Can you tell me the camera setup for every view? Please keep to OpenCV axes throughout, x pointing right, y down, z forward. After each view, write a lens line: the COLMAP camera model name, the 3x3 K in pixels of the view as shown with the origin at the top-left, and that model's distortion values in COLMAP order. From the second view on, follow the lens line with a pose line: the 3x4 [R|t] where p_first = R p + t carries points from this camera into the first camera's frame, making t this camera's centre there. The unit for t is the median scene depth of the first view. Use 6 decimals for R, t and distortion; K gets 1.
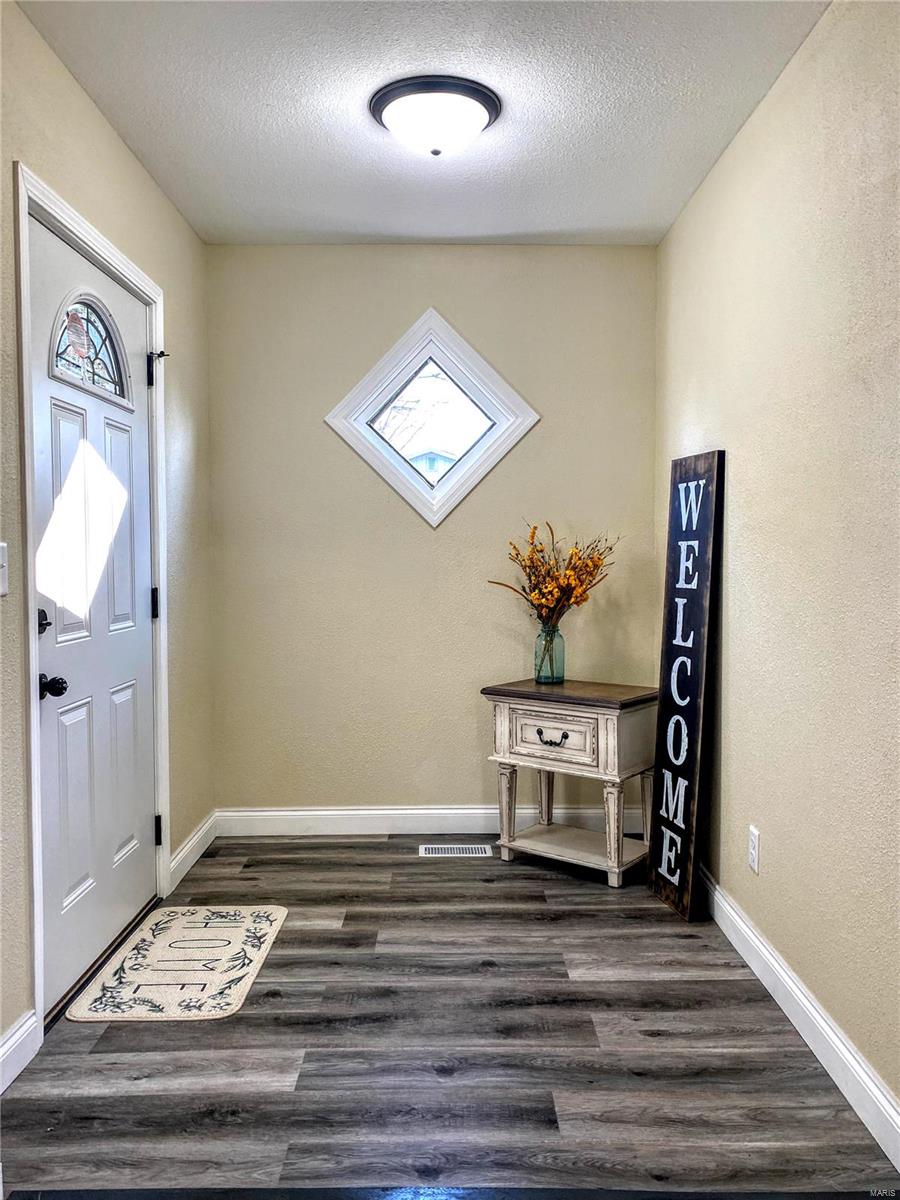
lens RADIAL K [[912.6, 0, 431.9], [0, 912.6, 616.4], [0, 0, 1]] dist [0.043661, -0.051594]
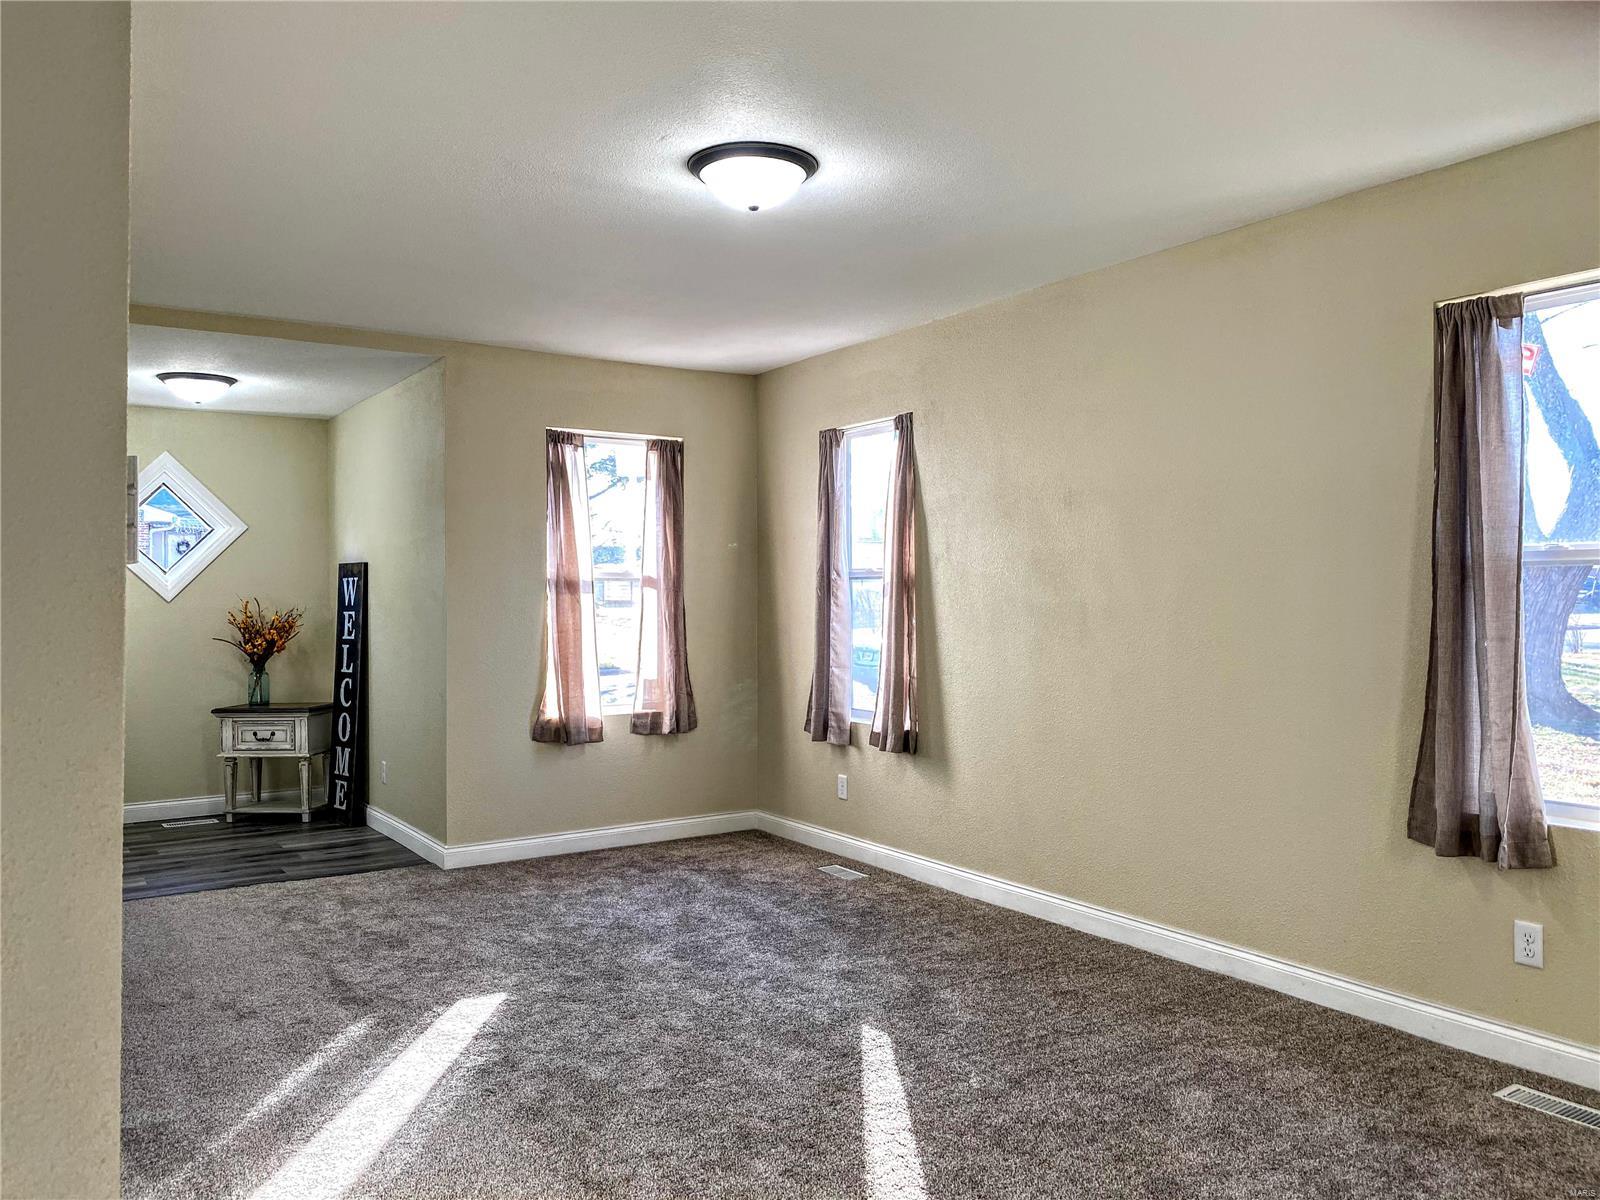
lens RADIAL K [[1216.8, 0, 781.1], [0, 1216.8, 574.8], [0, 0, 1]] dist [0.043661, -0.051594]
pose [[0.836154, 0.004206, 0.548478, -0.291754], [0.046707, 0.995792, -0.078841, 0.065908], [-0.546502, 0.091541, 0.832440, -1.316424]]
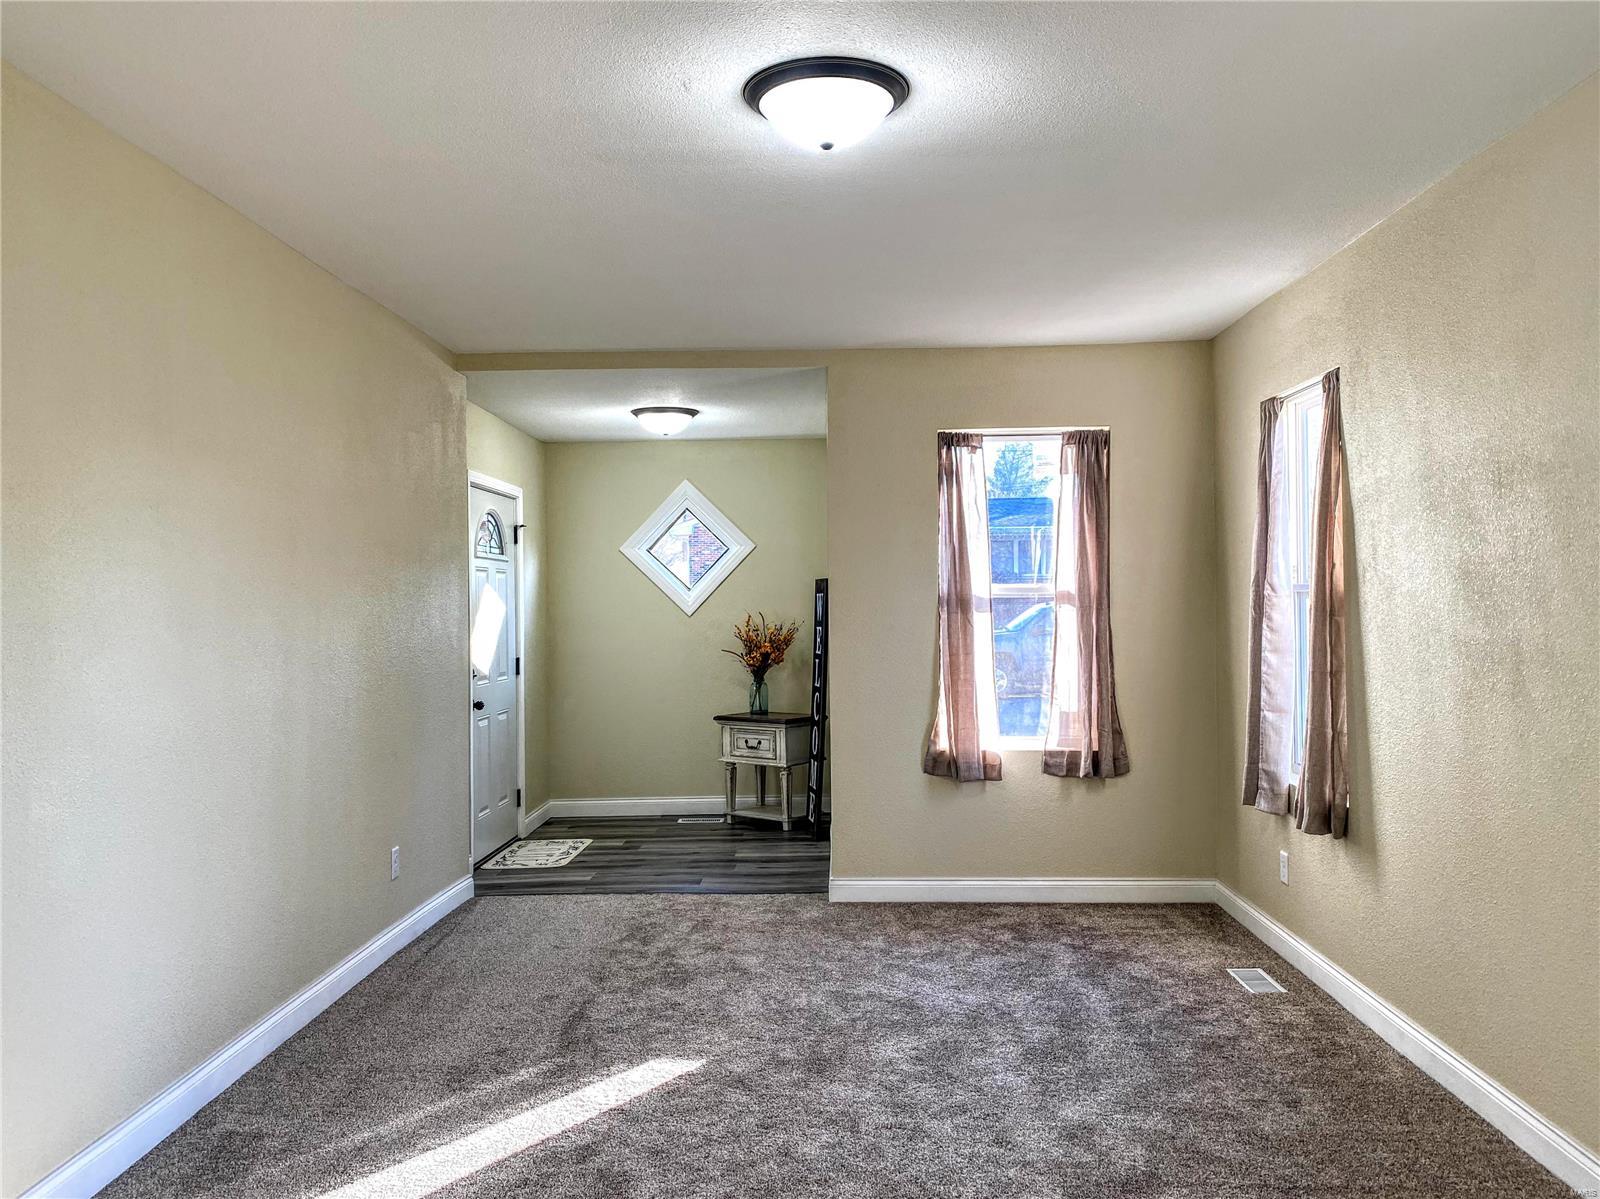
lens RADIAL K [[1216.8, 0, 790.9], [0, 1216.8, 598.6], [0, 0, 1]] dist [0.043661, -0.051594]
pose [[0.999601, -0.014619, -0.024179, 0.265328], [0.012837, 0.997302, -0.072282, 0.029907], [0.025171, 0.071943, 0.997091, -1.259682]]
